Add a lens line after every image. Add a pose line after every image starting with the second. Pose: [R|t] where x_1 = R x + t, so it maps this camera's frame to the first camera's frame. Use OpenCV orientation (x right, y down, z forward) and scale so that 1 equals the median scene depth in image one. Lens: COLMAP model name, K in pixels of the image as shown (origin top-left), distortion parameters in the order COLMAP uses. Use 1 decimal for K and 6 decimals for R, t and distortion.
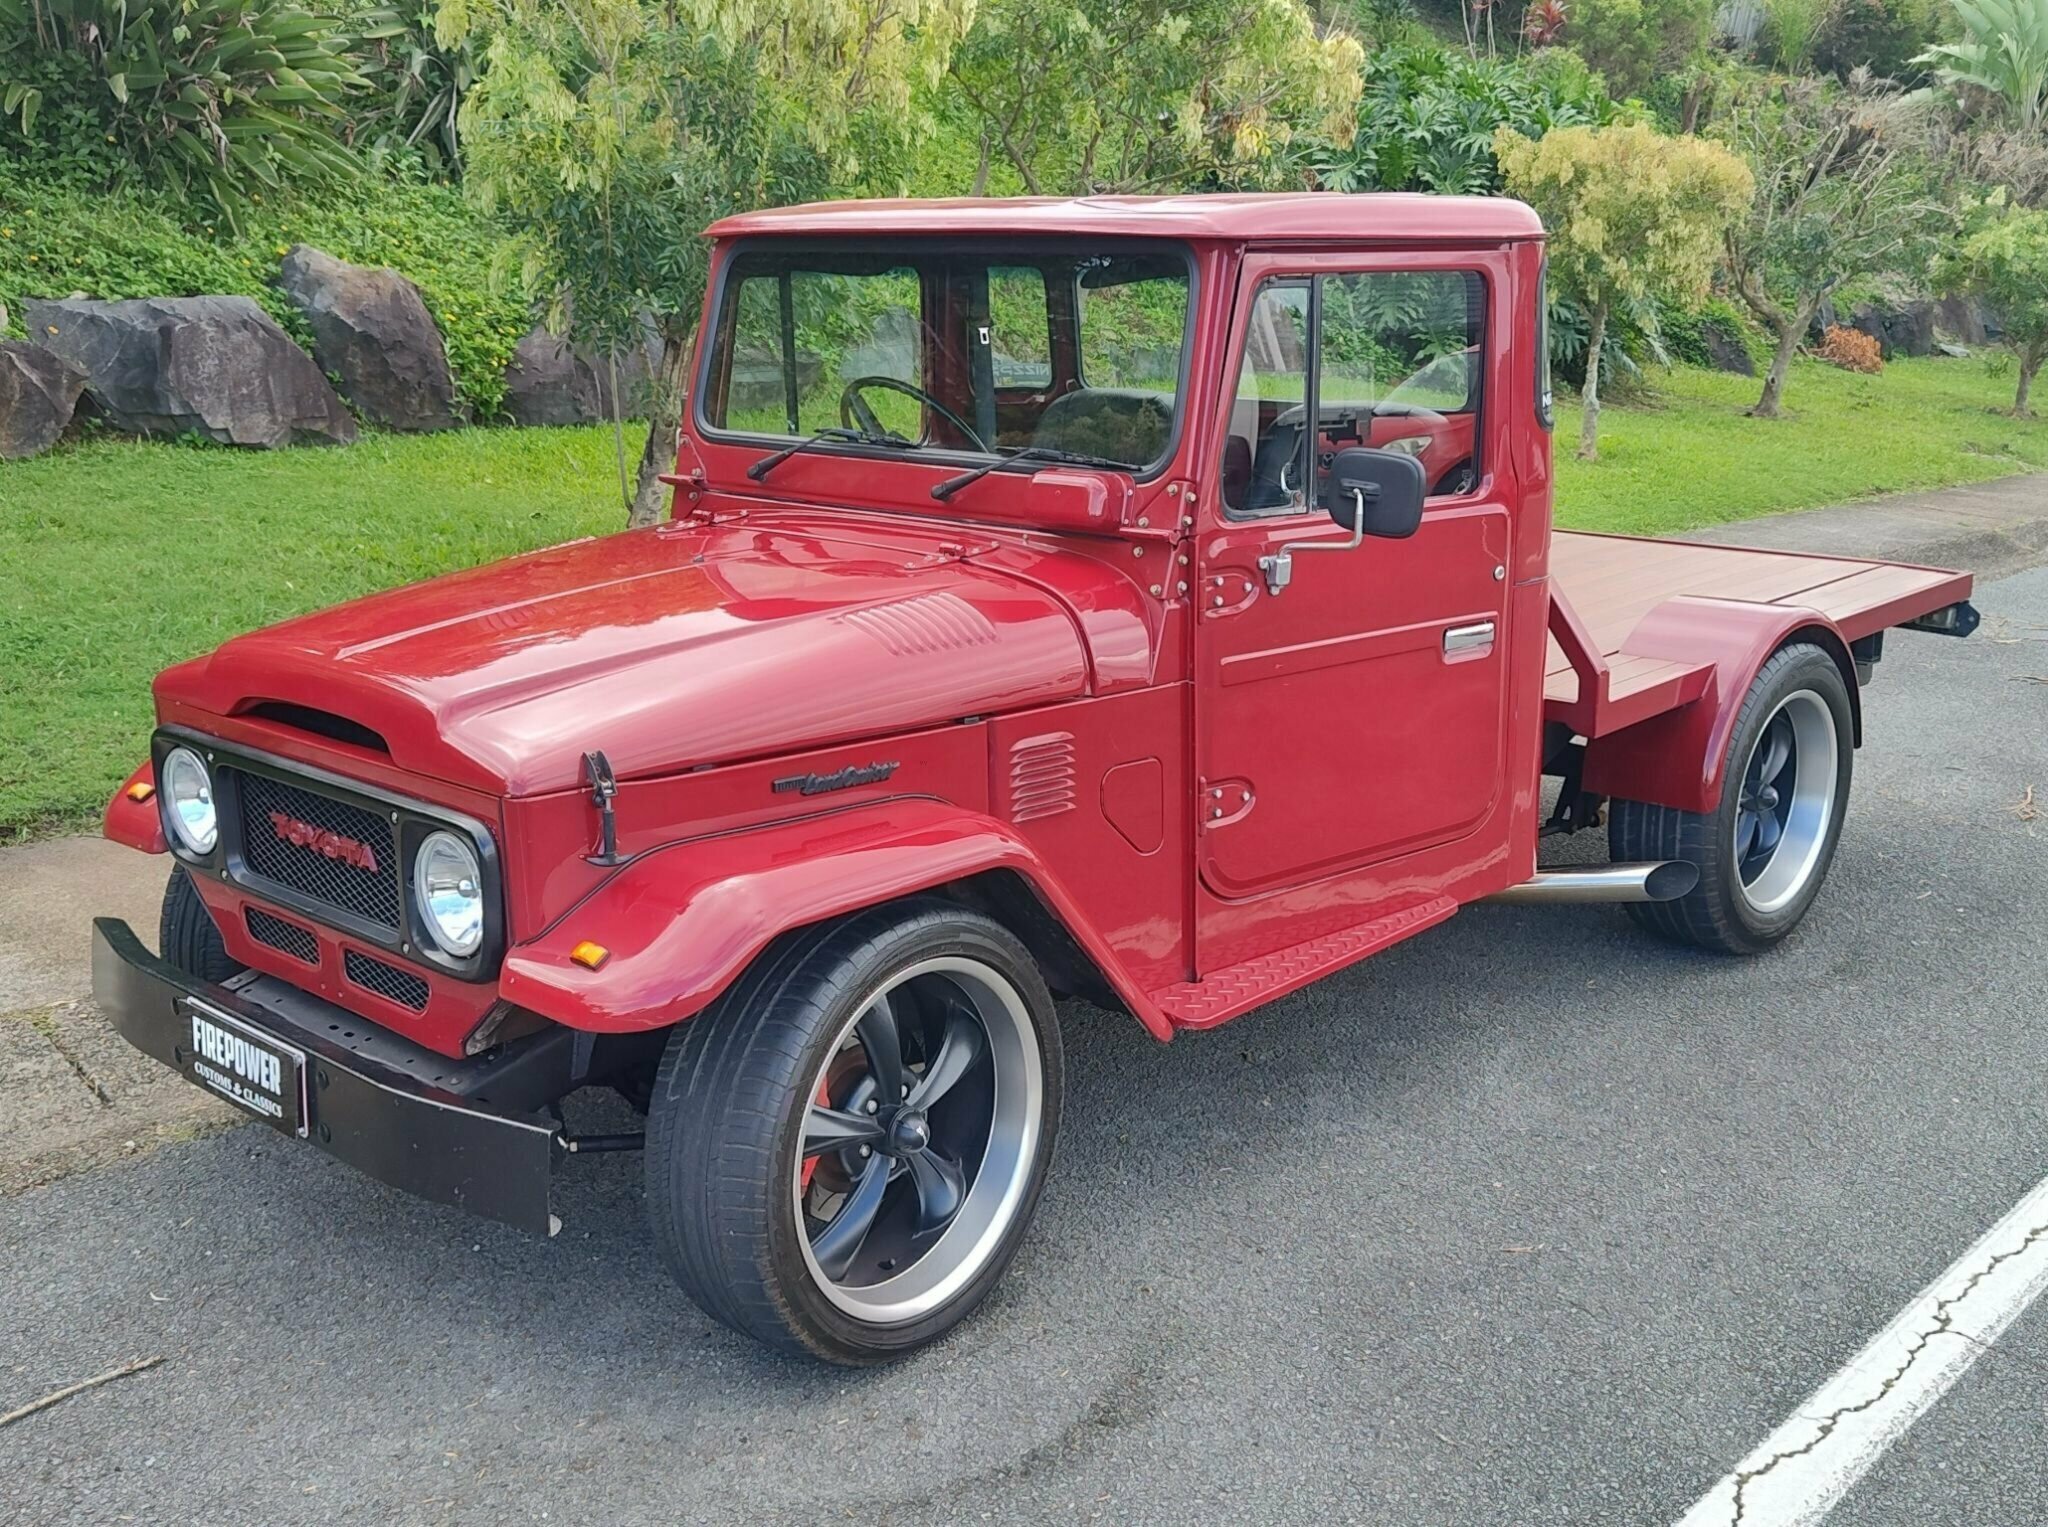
lens RADIAL K [[2101.4, 0, 1098.5], [0, 2101.4, 782.8], [0, 0, 1]] dist [0.008606, 0.000000]
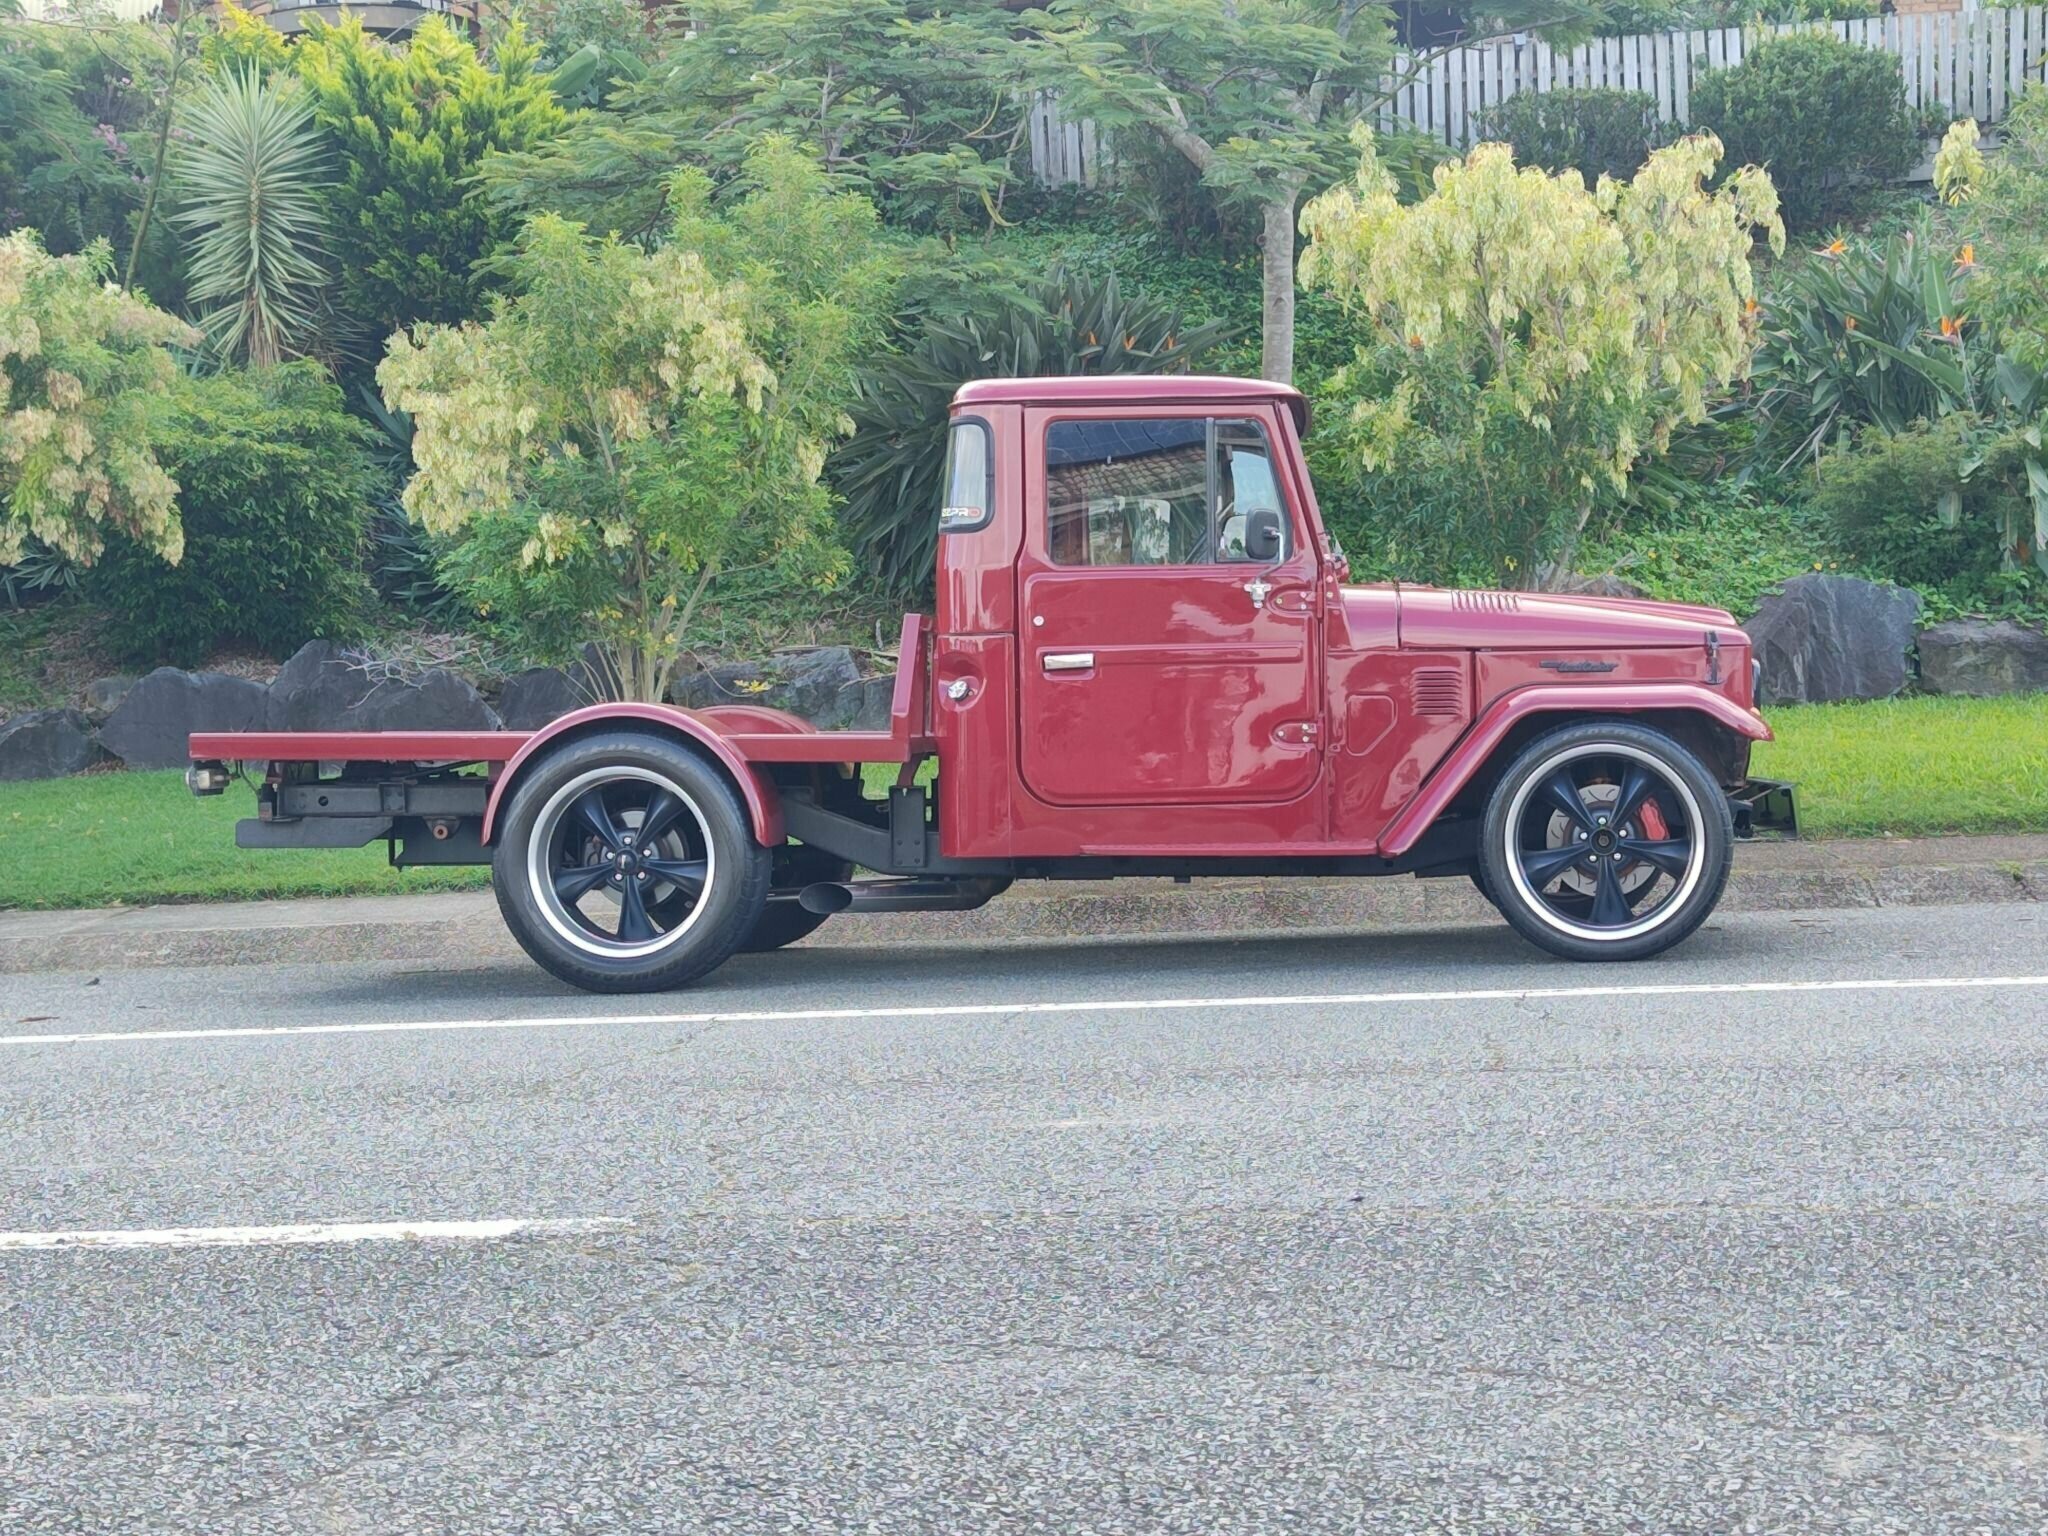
lens RADIAL K [[2846.4, 0, 1023.4], [0, 2846.4, 760.9], [0, 0, 1]] dist [0.021911, 0.000000]
pose [[0.585567, -0.039848, -0.809644, 1.043041], [-0.146929, 0.977030, -0.154351, 0.197583], [0.797197, 0.209344, 0.566261, -0.131890]]
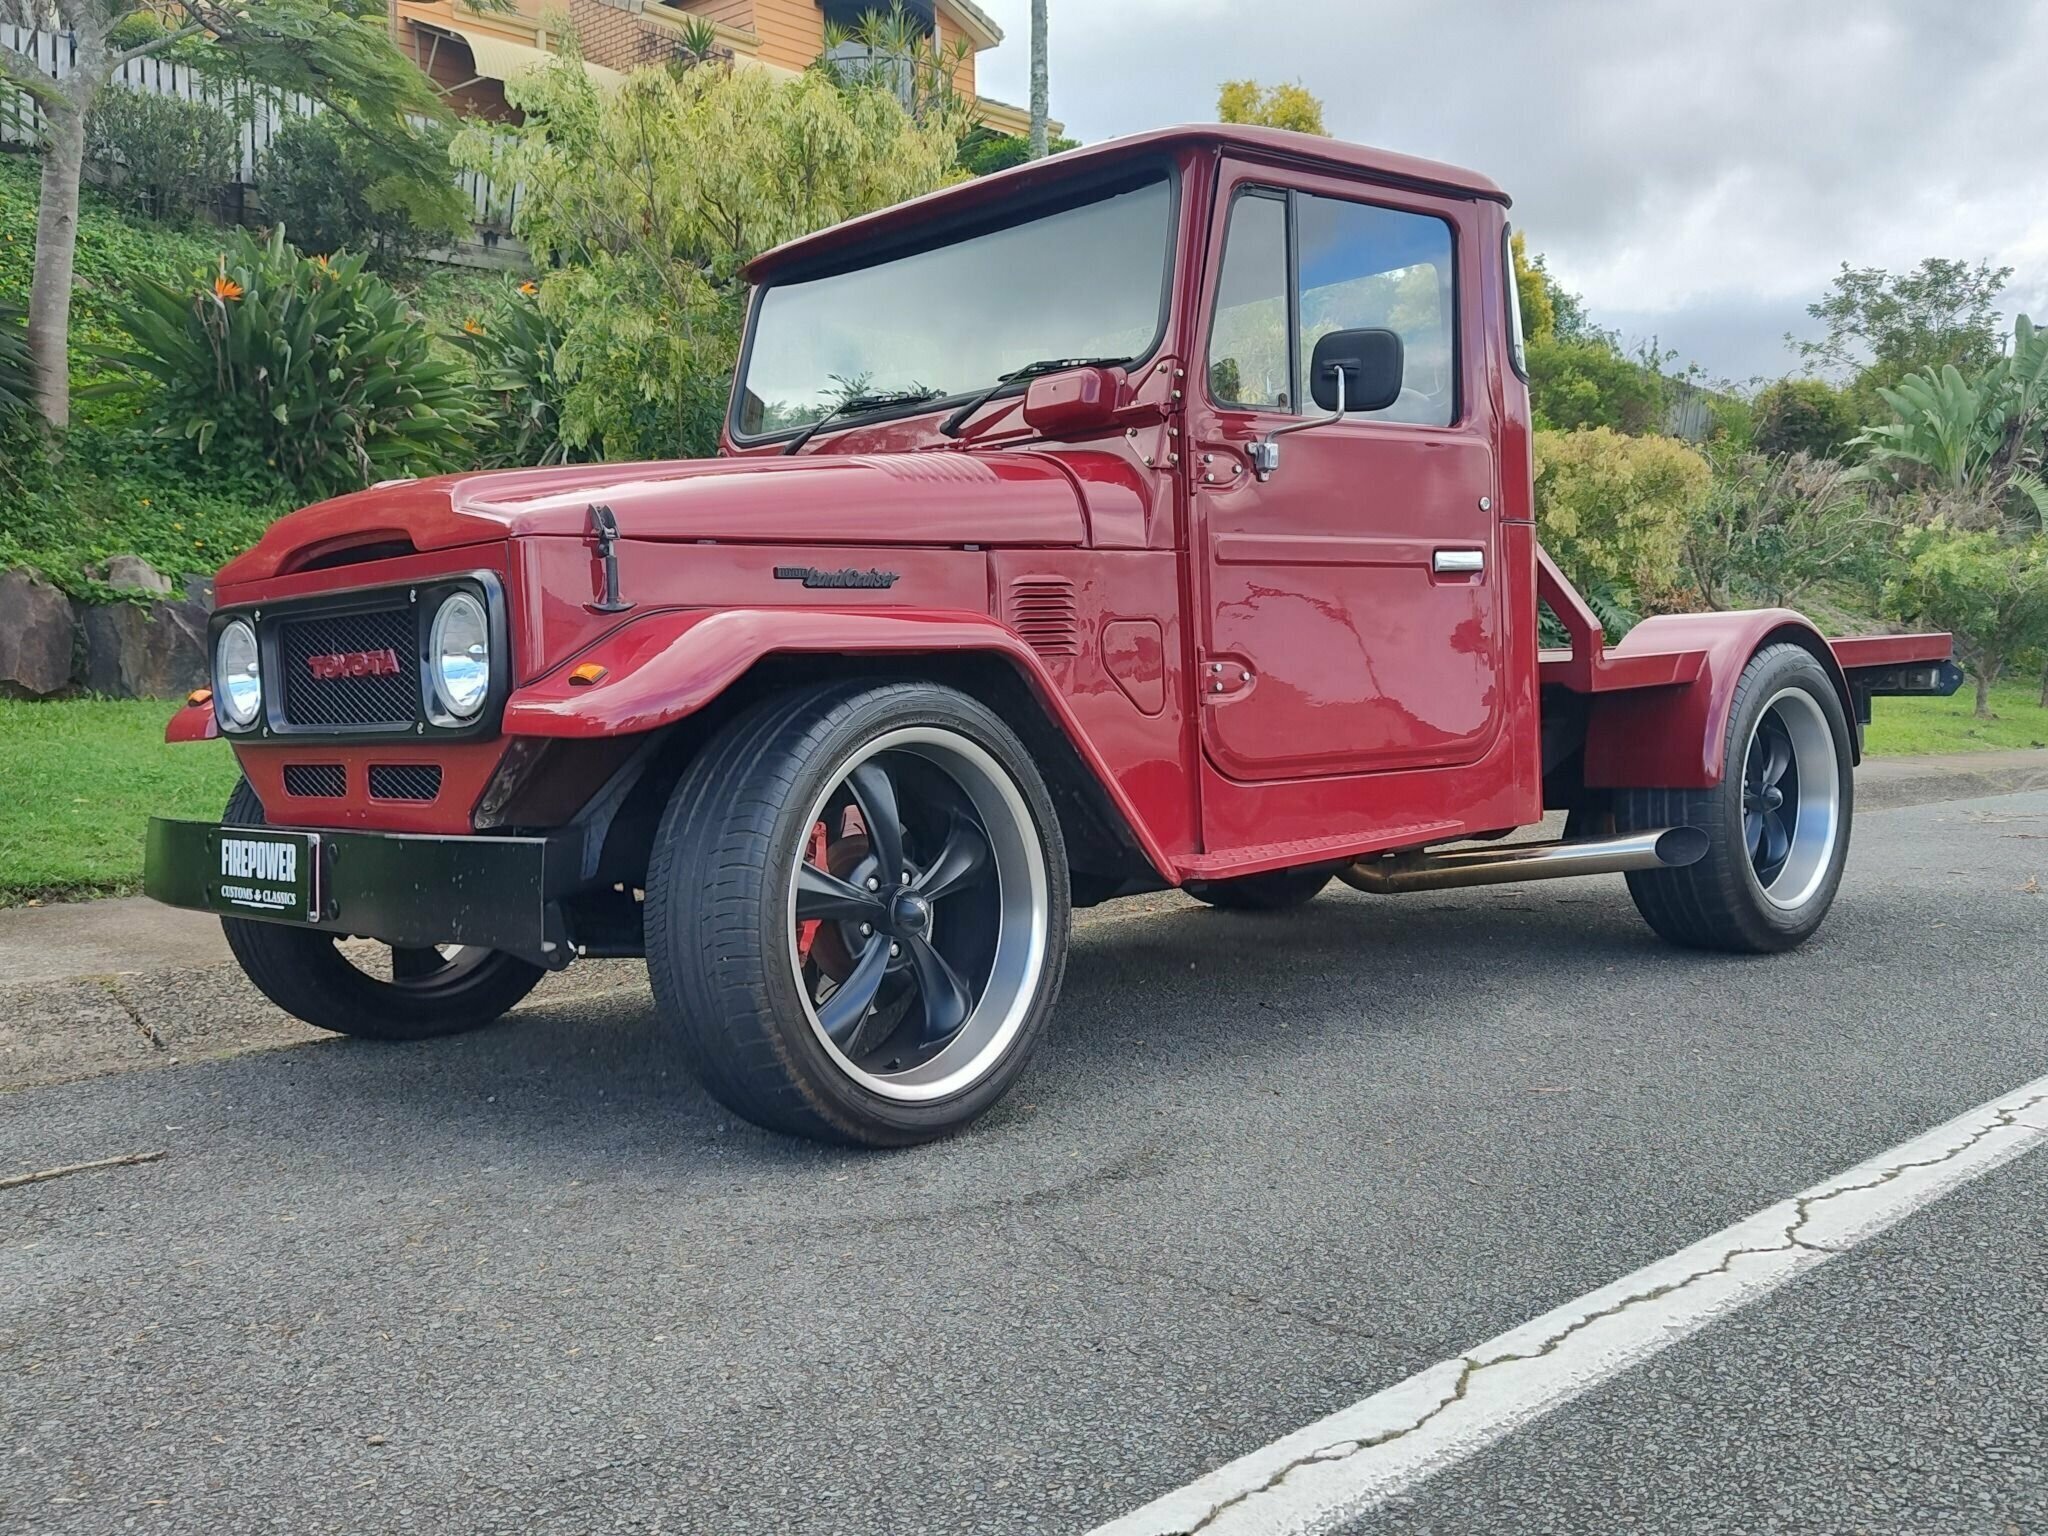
lens RADIAL K [[1884.0, 0, 1023.3], [0, 1884.0, 793.9], [0, 0, 1]] dist [0.015925, 0.000000]
pose [[0.997564, -0.032085, -0.061947, 0.008937], [0.019560, 0.980984, -0.193102, 0.129272], [0.066964, 0.191420, 0.979221, 0.054541]]
